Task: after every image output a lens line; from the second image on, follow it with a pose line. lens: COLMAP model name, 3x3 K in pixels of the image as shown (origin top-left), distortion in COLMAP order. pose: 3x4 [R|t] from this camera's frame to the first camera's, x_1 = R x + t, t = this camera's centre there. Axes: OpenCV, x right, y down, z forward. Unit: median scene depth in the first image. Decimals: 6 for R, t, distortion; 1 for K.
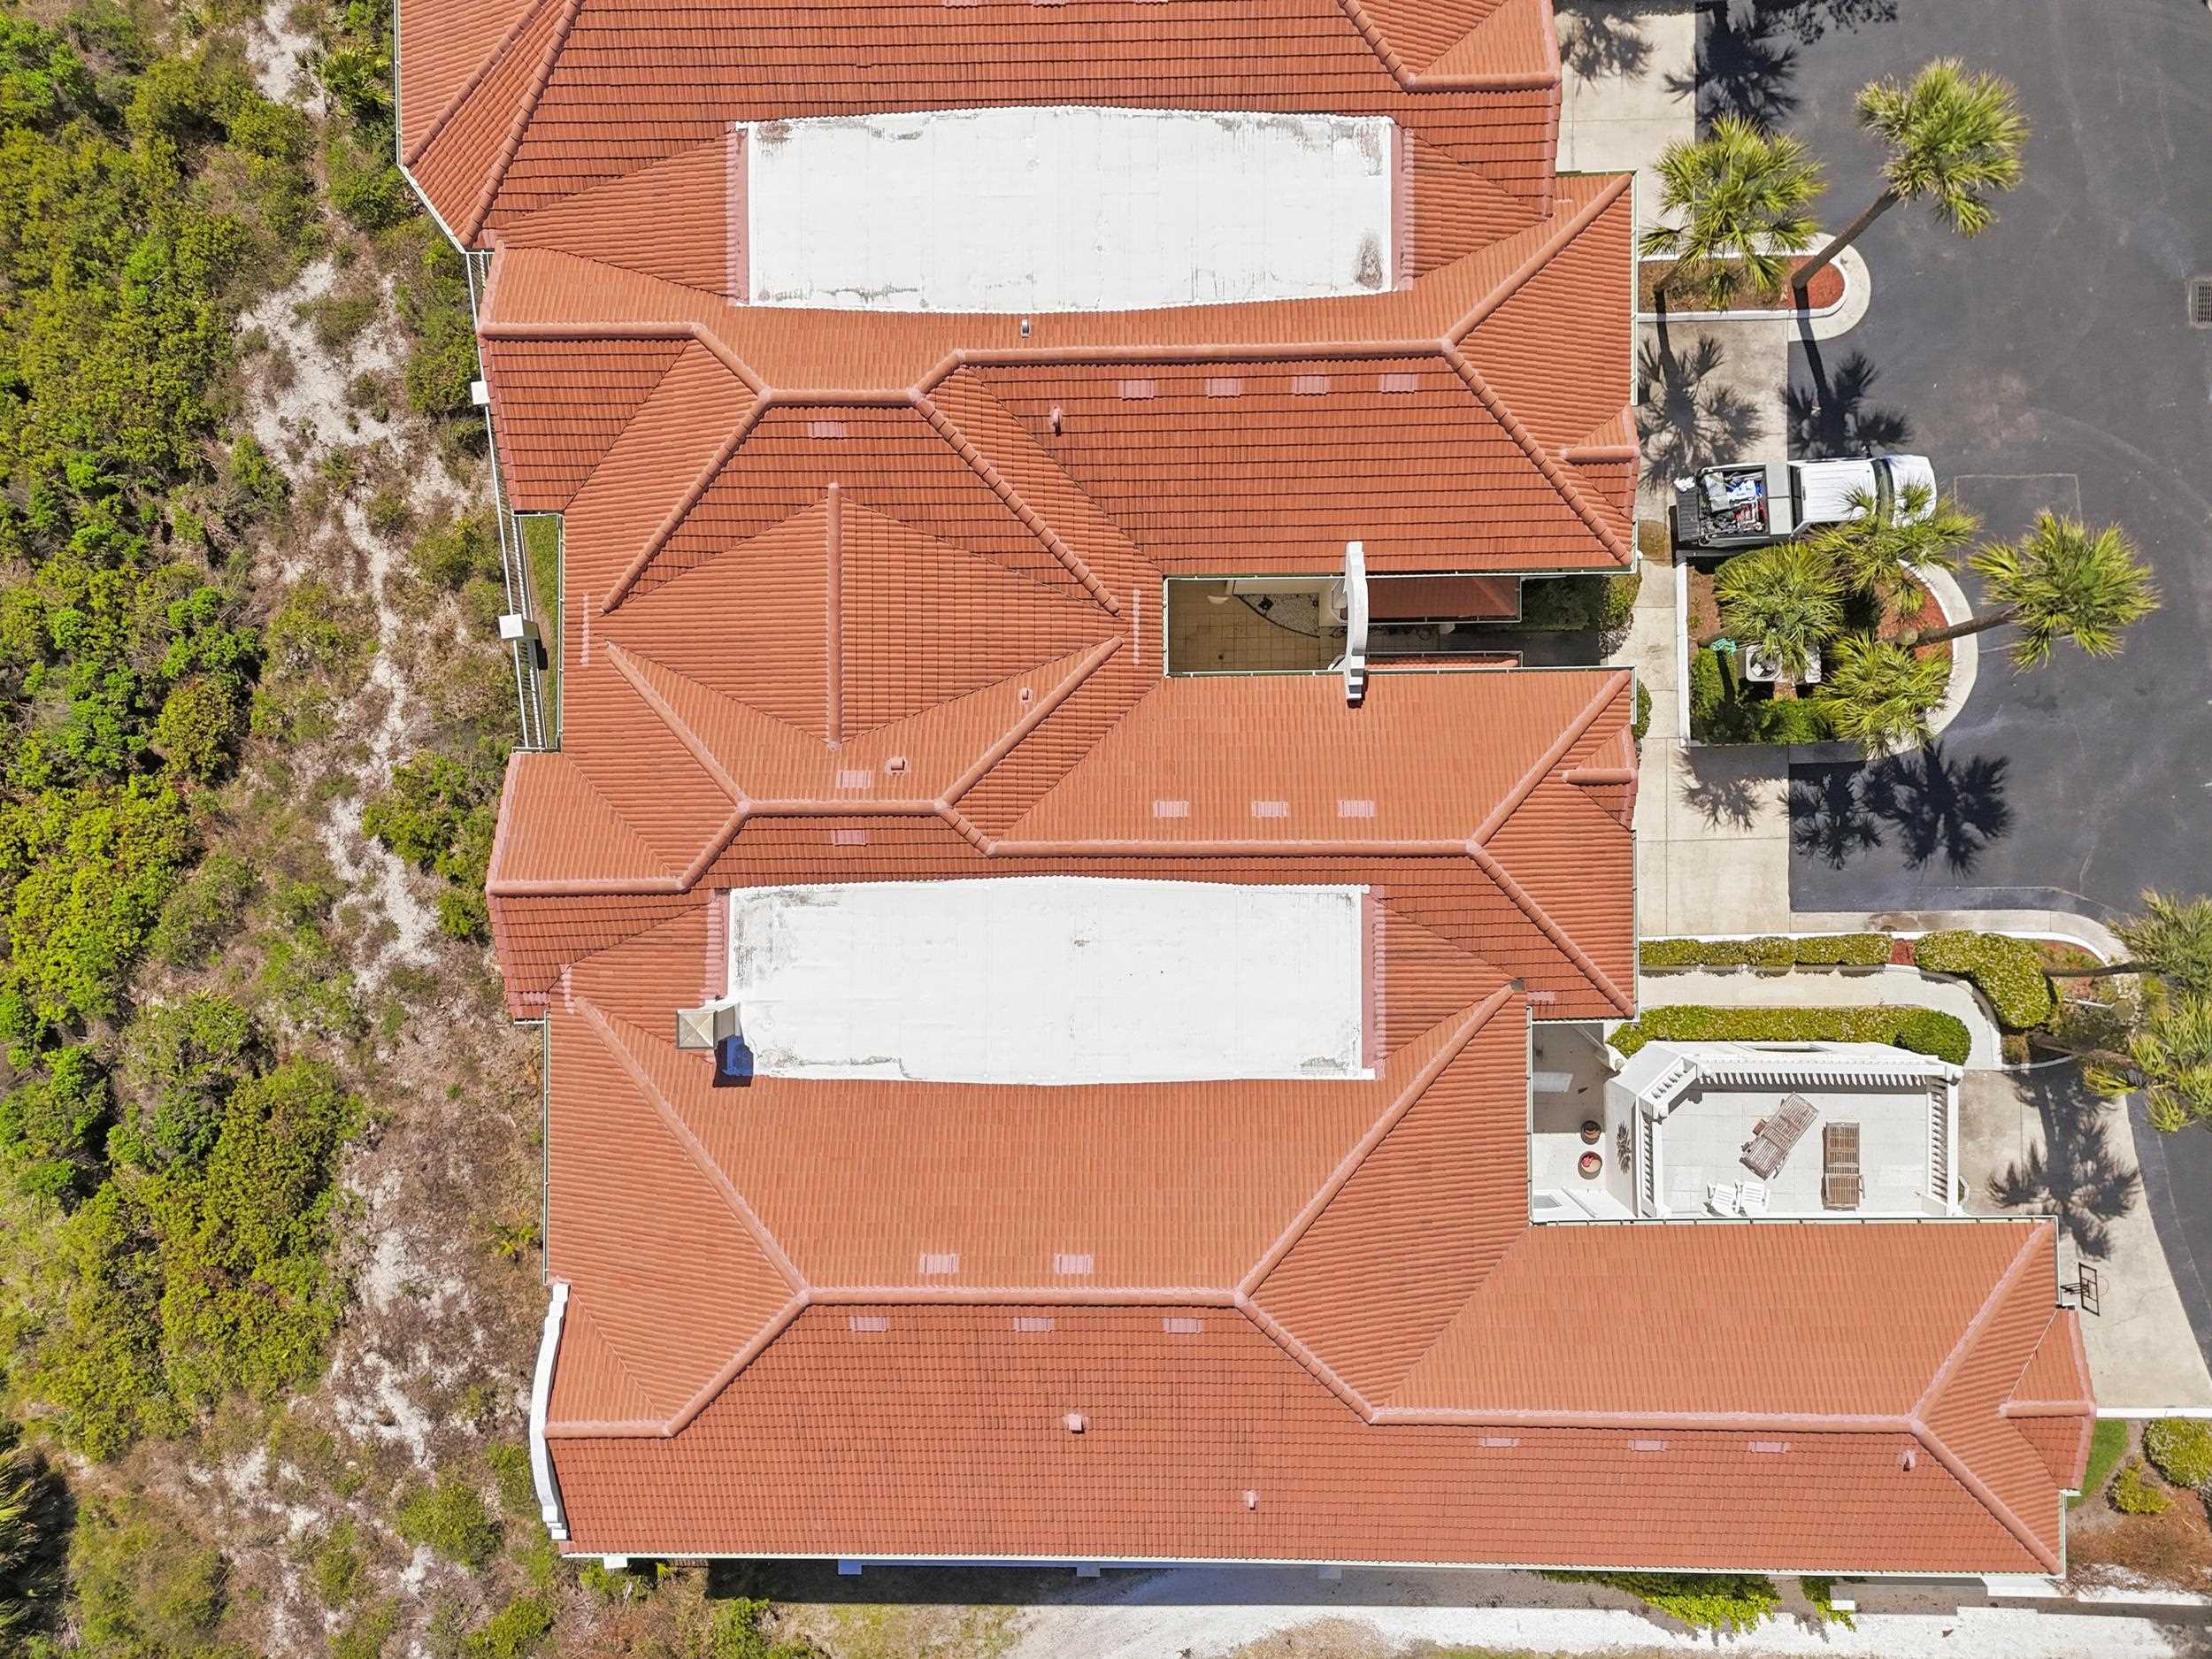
lens RADIAL K [[1590.3, 0, 1106.0], [0, 1590.3, 829.5], [0, 0, 1]] dist [0.048779, 0.001063]
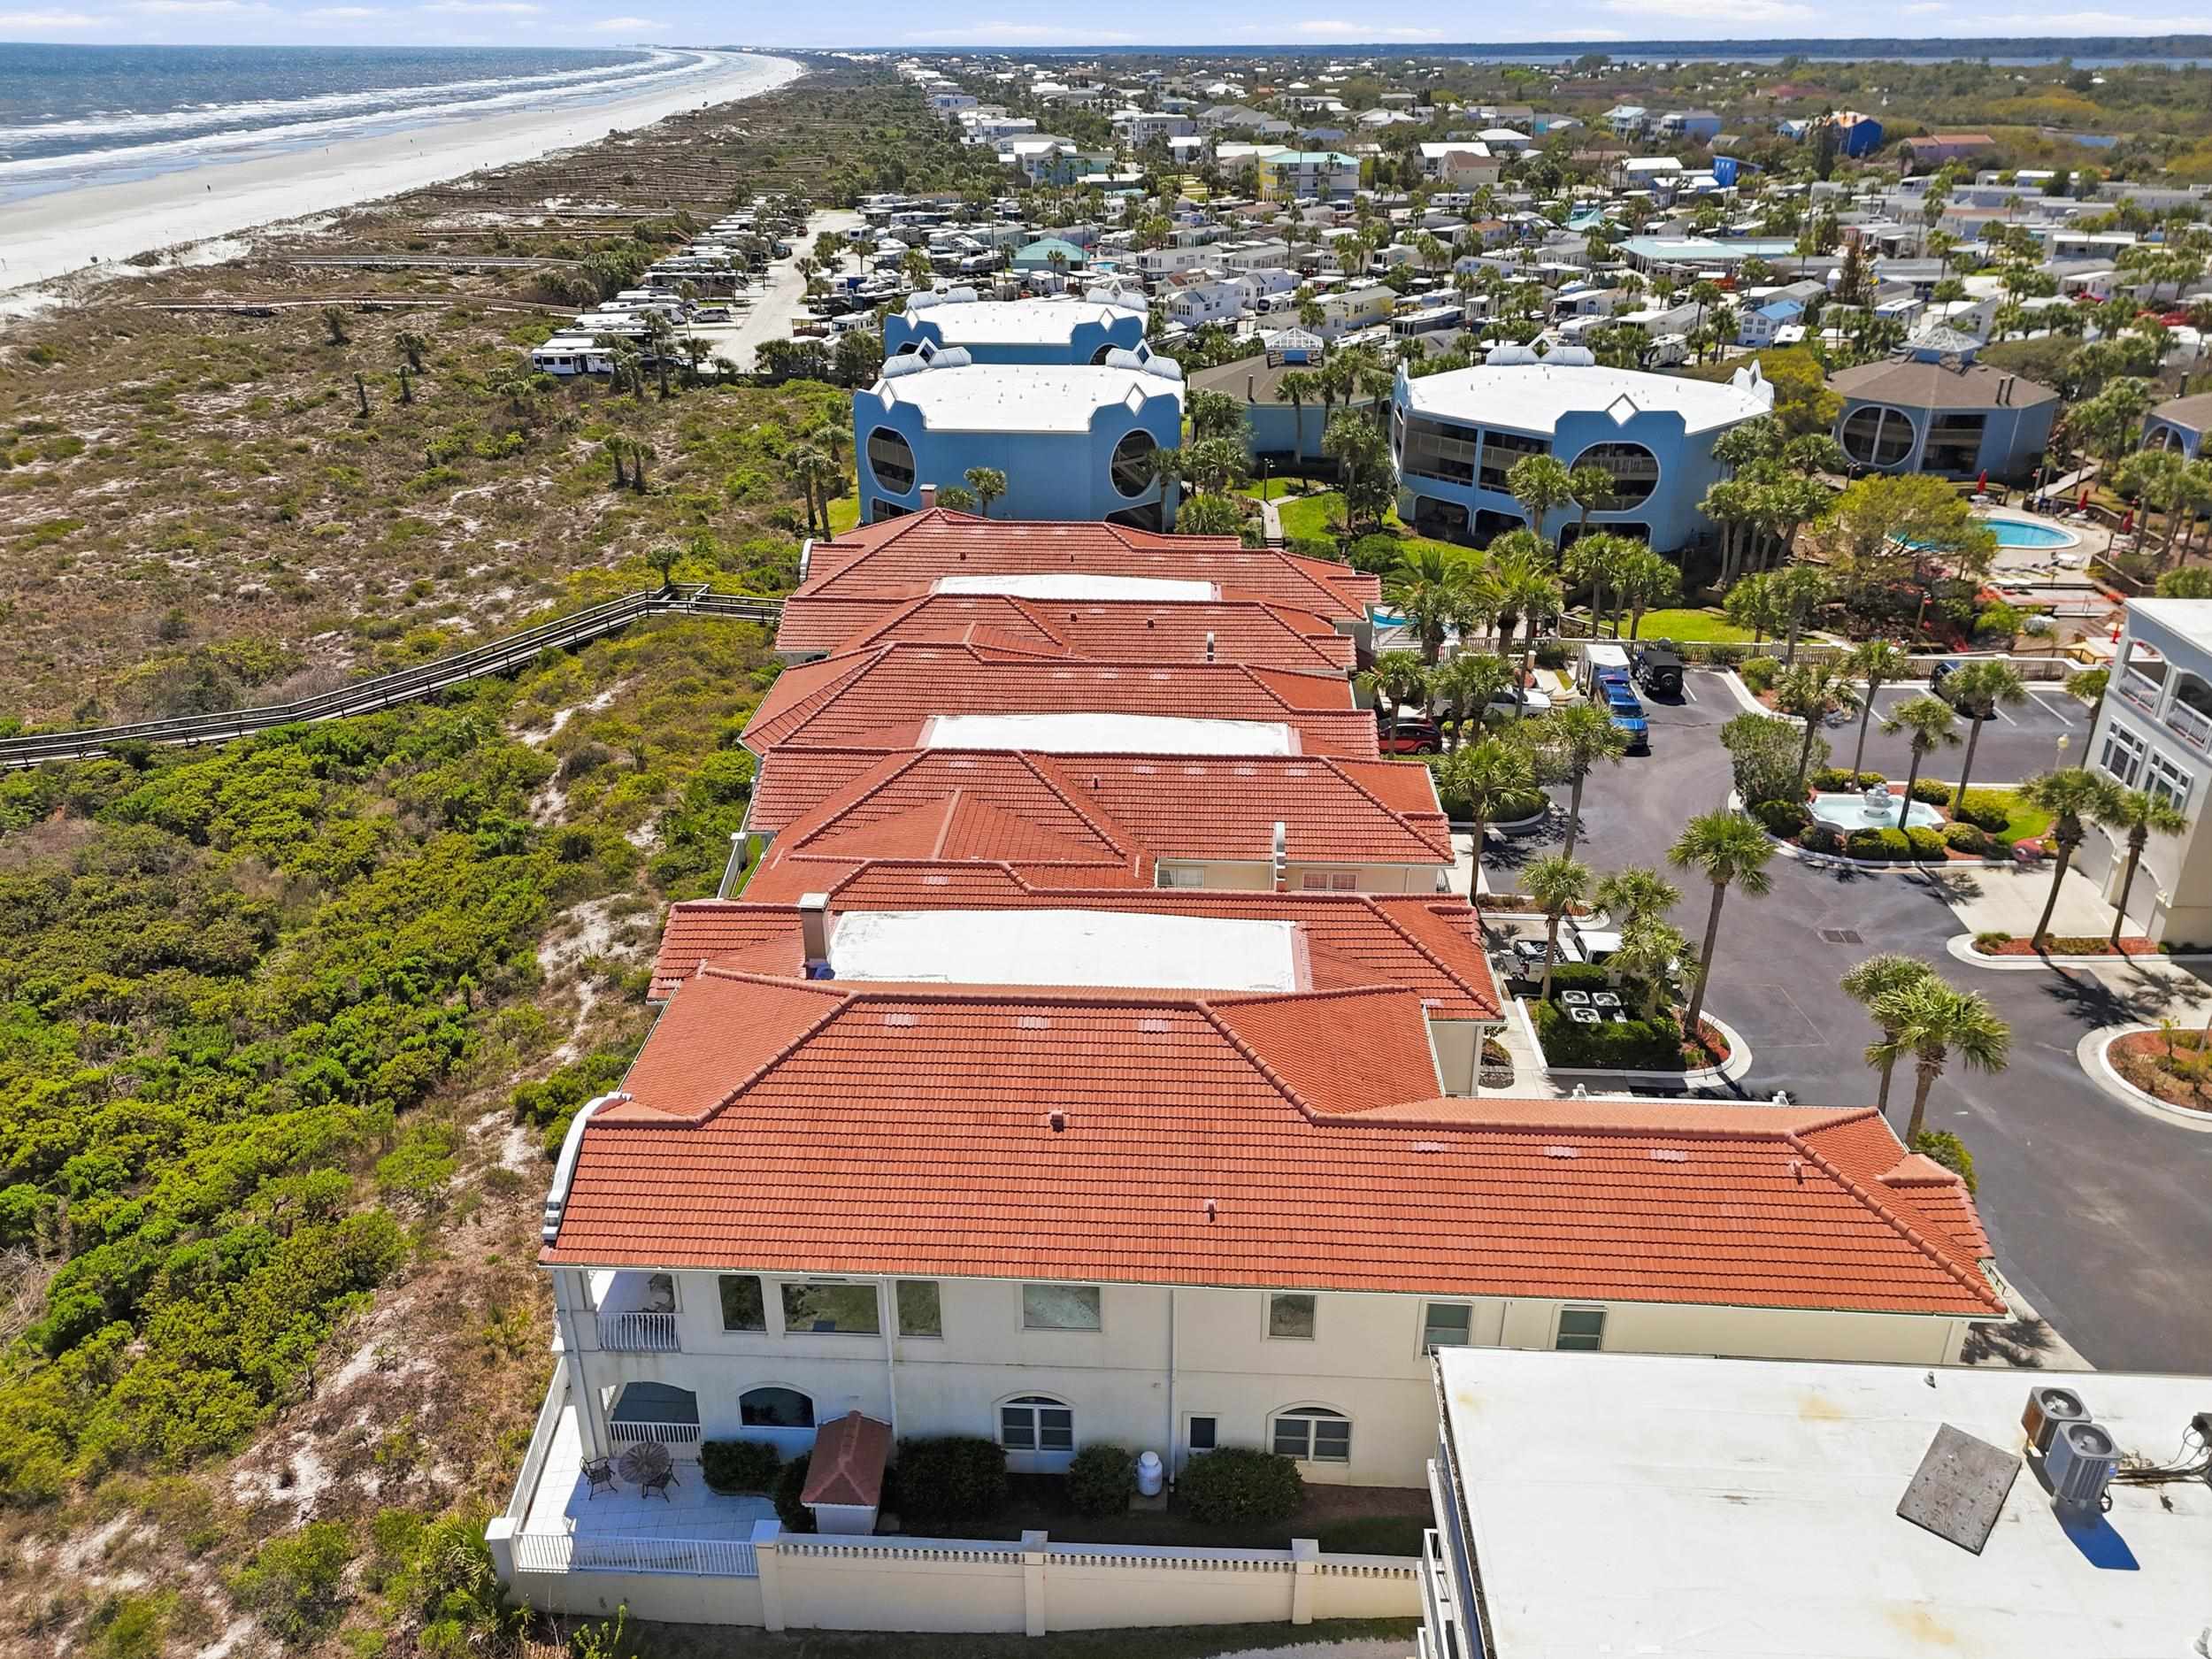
lens RADIAL K [[1590.3, 0, 1106.0], [0, 1590.3, 829.5], [0, 0, 1]] dist [0.048779, 0.001063]
pose [[0.997608, 0.059276, -0.035571, 0.035643], [-0.058322, 0.445430, -0.893415, 1.050181], [-0.037114, 0.893352, 0.447821, 0.245653]]
